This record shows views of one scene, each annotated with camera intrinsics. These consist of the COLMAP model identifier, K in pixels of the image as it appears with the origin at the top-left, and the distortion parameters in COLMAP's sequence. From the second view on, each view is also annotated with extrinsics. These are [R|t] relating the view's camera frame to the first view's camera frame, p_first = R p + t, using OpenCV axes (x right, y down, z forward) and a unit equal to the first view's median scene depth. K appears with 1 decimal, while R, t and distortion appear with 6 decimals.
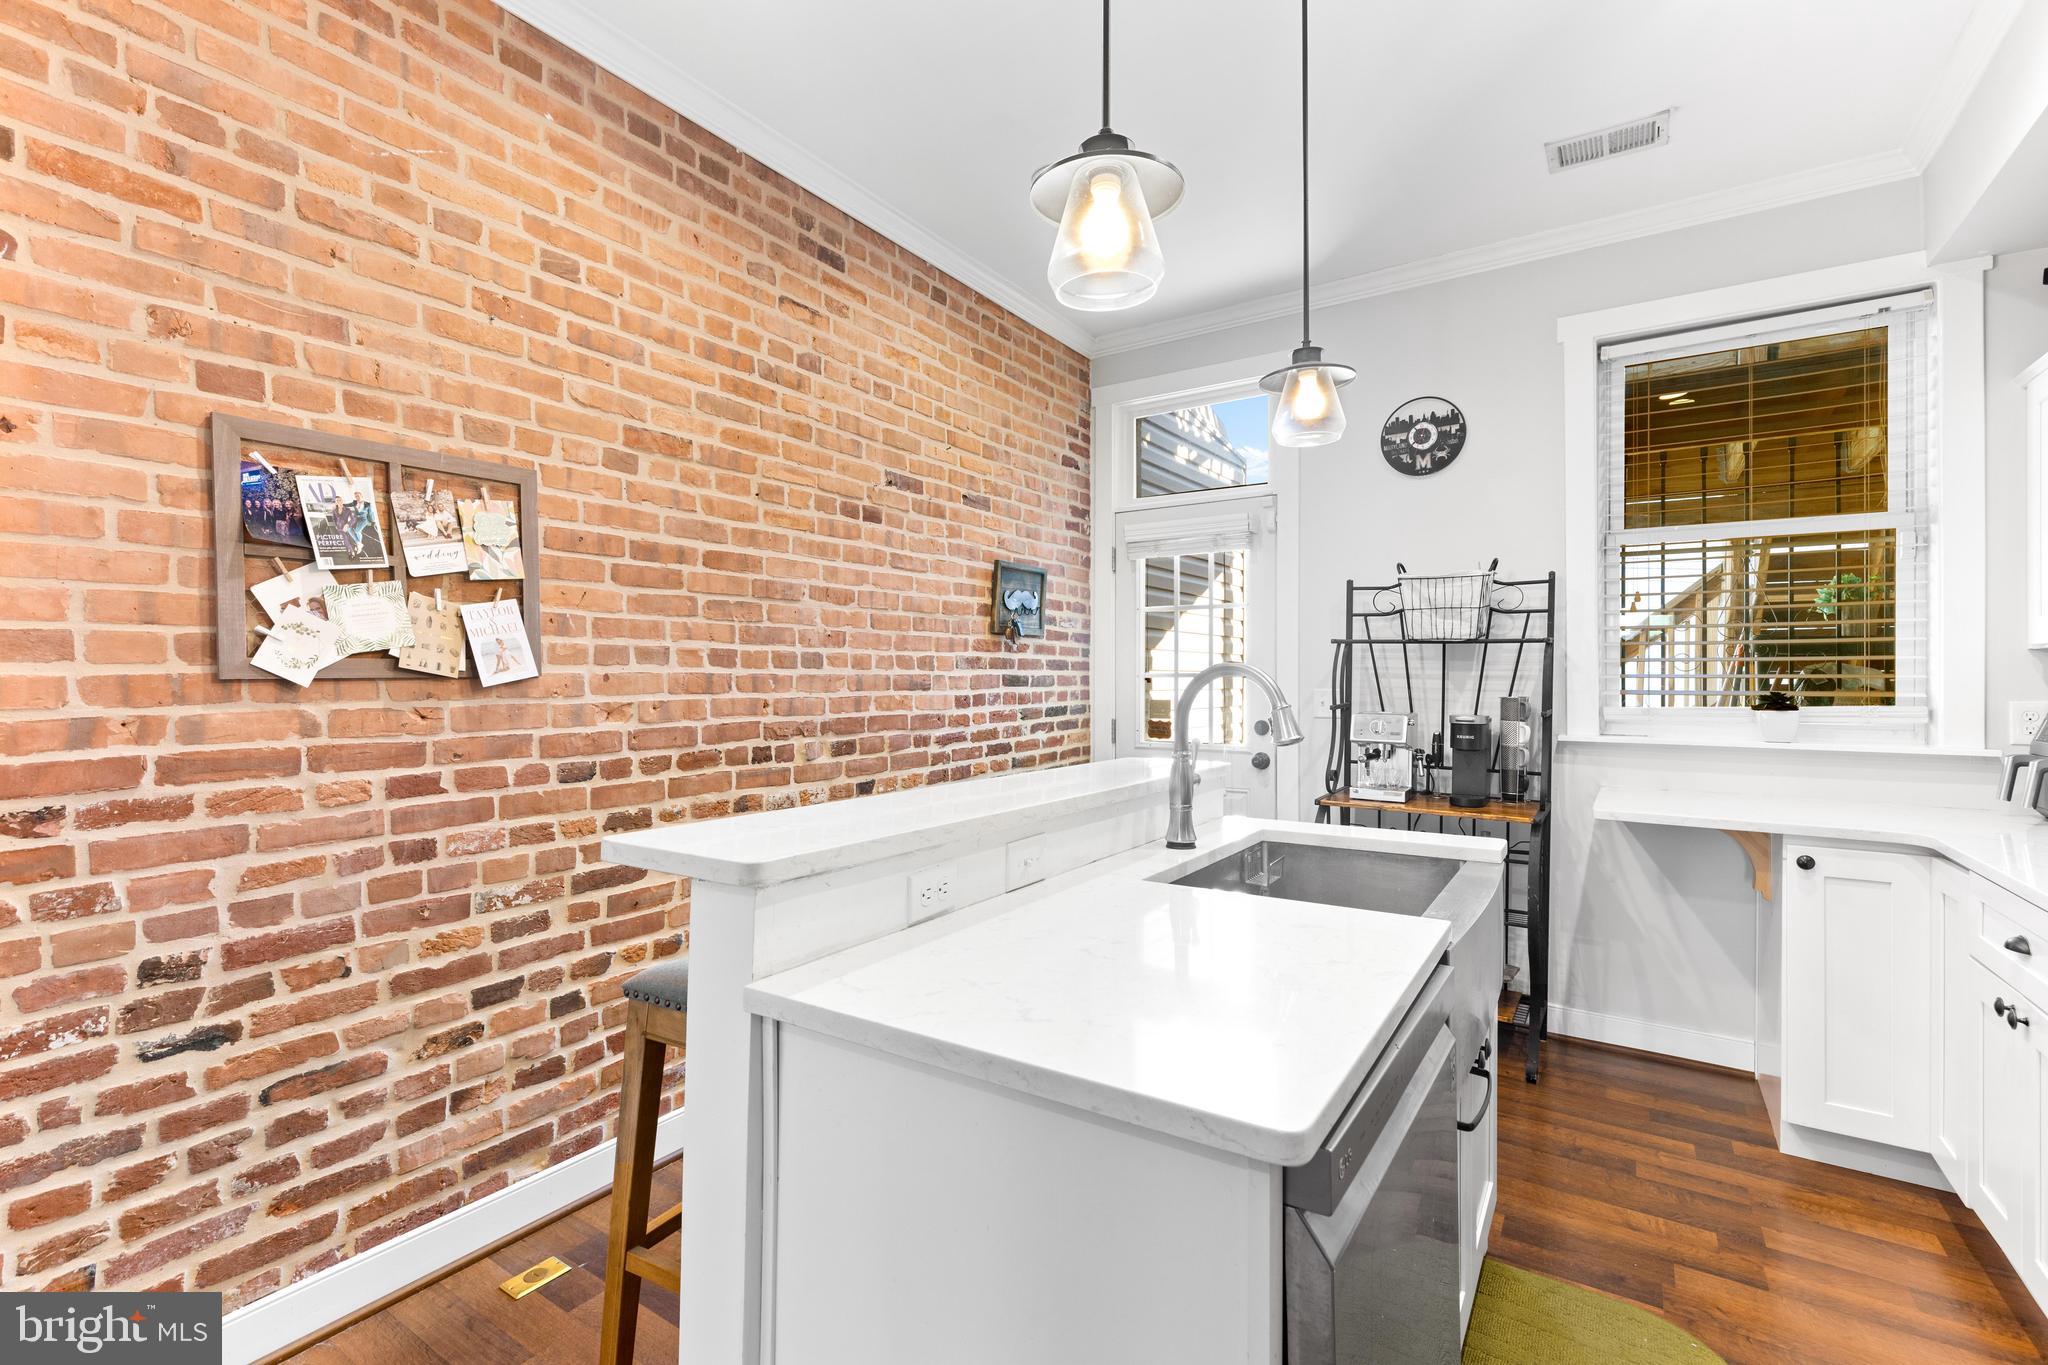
lens RADIAL K [[919.9, 0, 1024.4], [0, 919.9, 676.7], [0, 0, 1]] dist [0.009627, -0.002824]
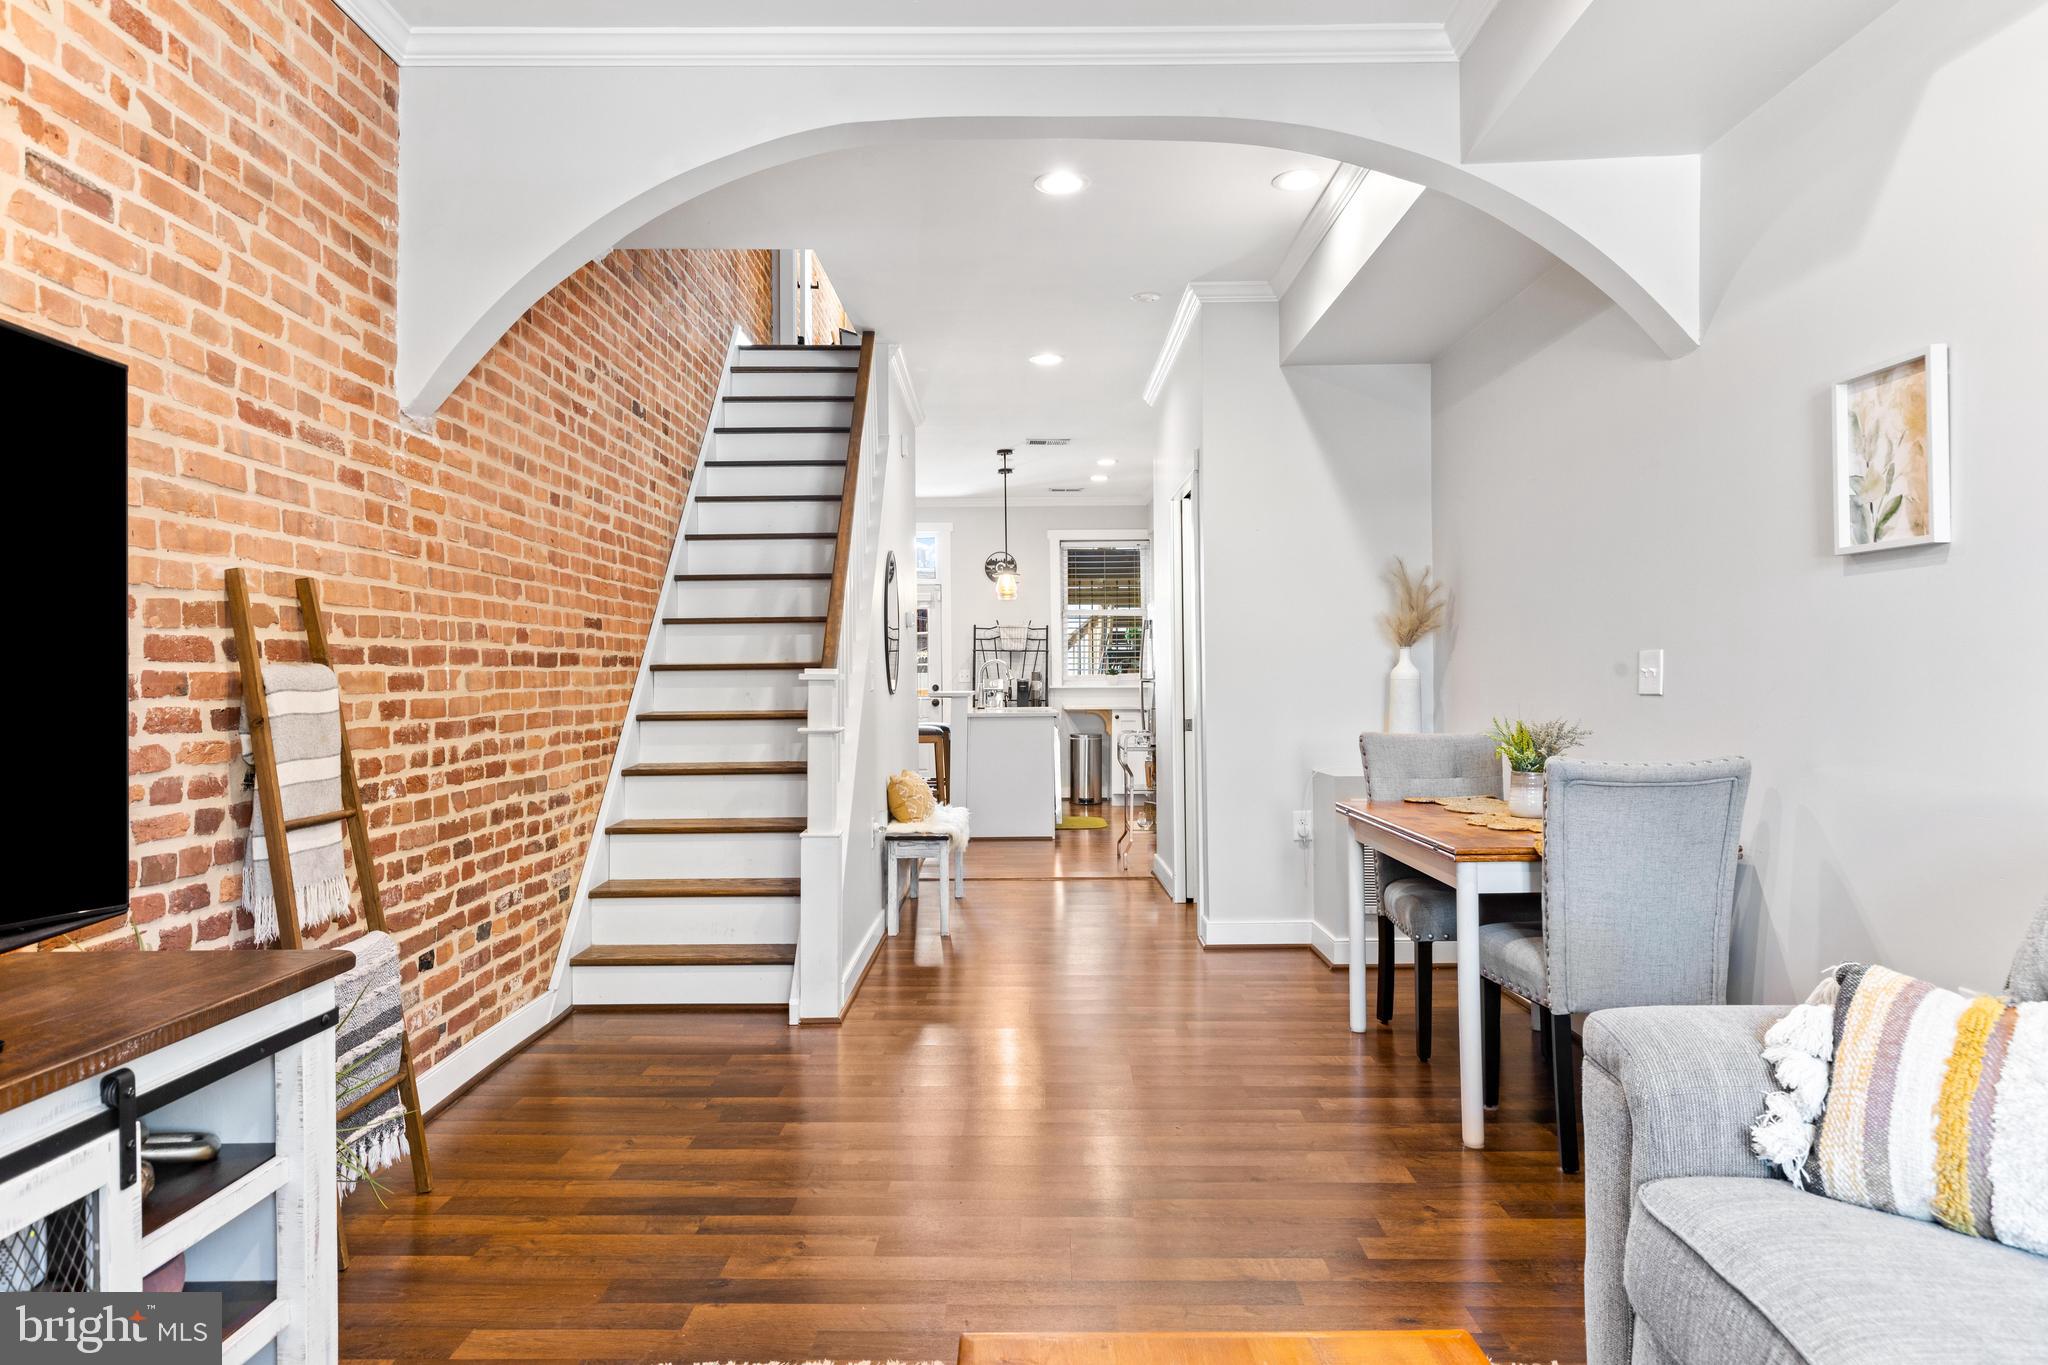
lens RADIAL K [[1246.6, 0, 1045.0], [0, 1246.6, 685.4], [0, 0, 1]] dist [0.009410, 0.000891]
pose [[0.823303, -0.012943, 0.567454, -1.629818], [0.008825, 0.999911, 0.010003, 0.028139], [-0.567533, -0.003227, 0.823344, -2.164764]]
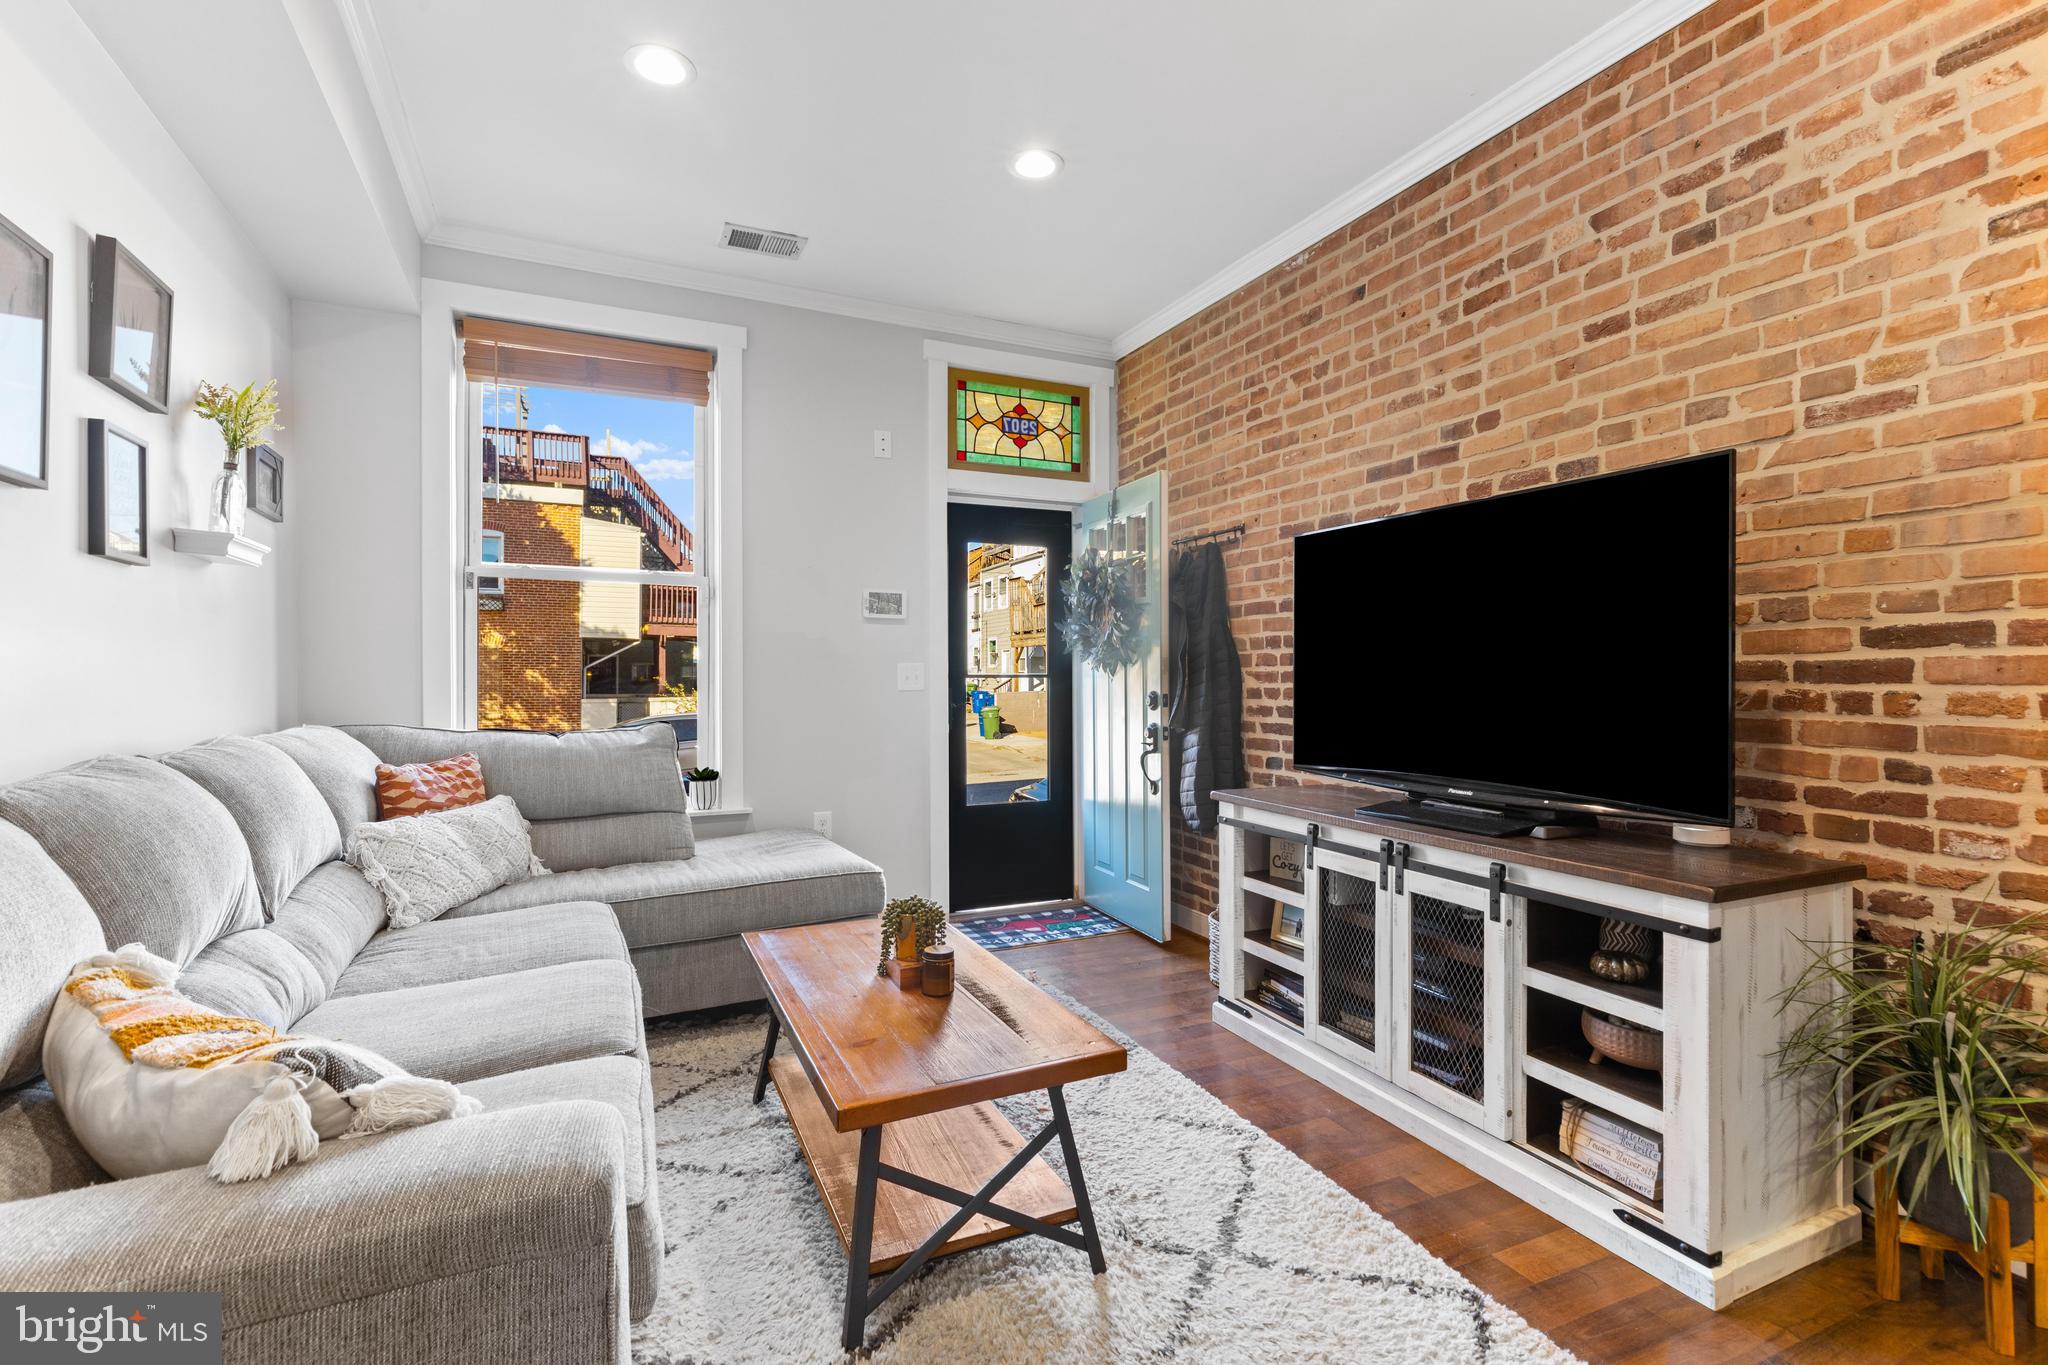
lens RADIAL K [[919.9, 0, 1032.8], [0, 919.9, 674.5], [0, 0, 1]] dist [0.009627, -0.002824]
pose [[-0.519586, -0.005548, -0.854400, -0.854412], [0.007688, 0.999908, -0.011168, 0.036442], [0.854384, -0.012371, -0.519495, -1.506995]]
